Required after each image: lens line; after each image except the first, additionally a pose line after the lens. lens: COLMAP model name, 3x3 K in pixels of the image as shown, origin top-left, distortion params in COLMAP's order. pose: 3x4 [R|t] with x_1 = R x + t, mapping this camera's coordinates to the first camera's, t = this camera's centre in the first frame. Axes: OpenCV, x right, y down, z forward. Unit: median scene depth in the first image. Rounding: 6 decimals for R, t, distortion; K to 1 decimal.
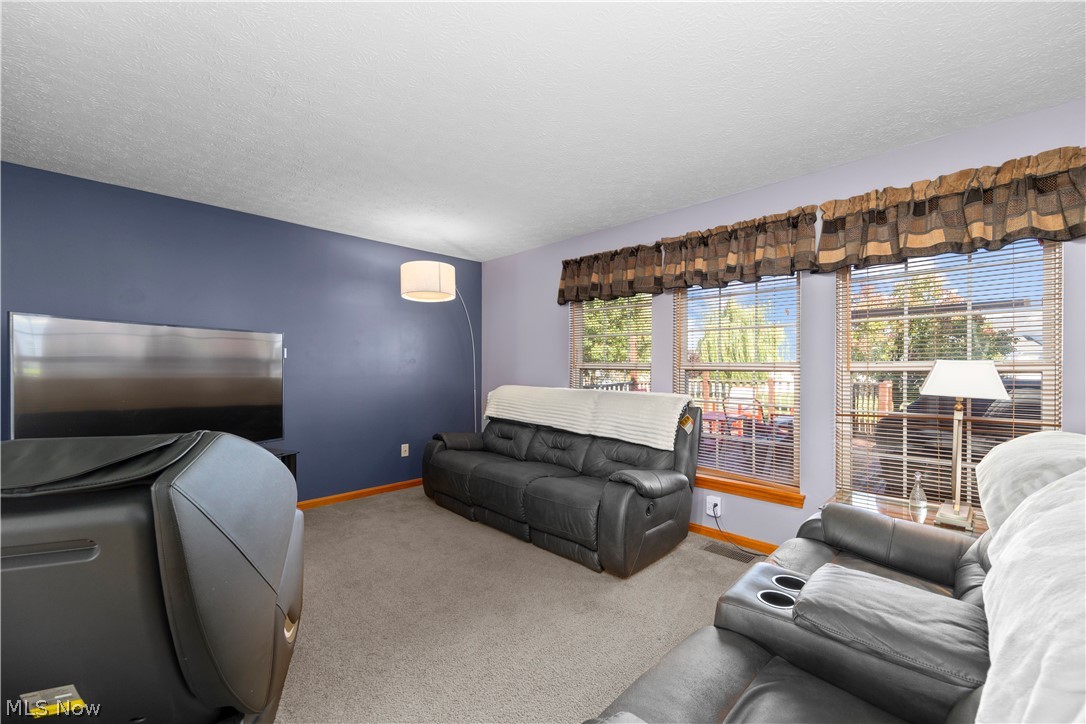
lens RADIAL K [[434.9, 0, 550.4], [0, 434.9, 370.0], [0, 0, 1]] dist [0.007015, -0.000826]
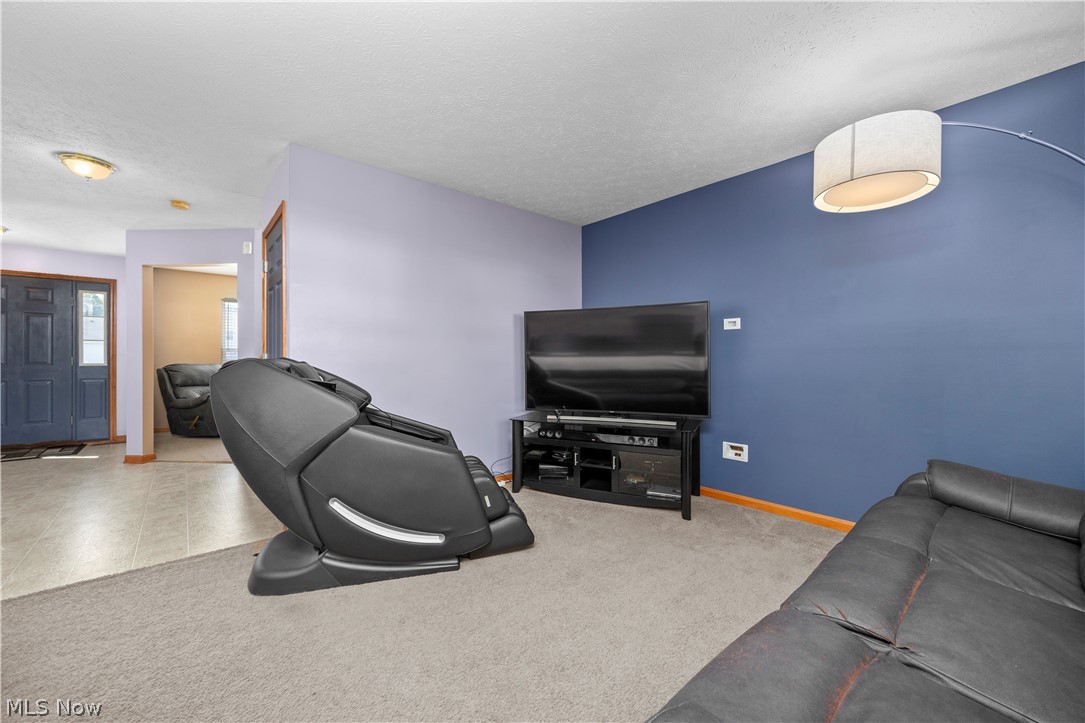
lens RADIAL K [[434.5, 0, 546.9], [0, 434.5, 356.5], [0, 0, 1]] dist [0.007015, -0.000826]
pose [[-0.062183, -0.003481, -0.998059, 0.349670], [0.001073, 0.999993, -0.003555, 0.033831], [0.998064, -0.001292, -0.062179, 0.773955]]
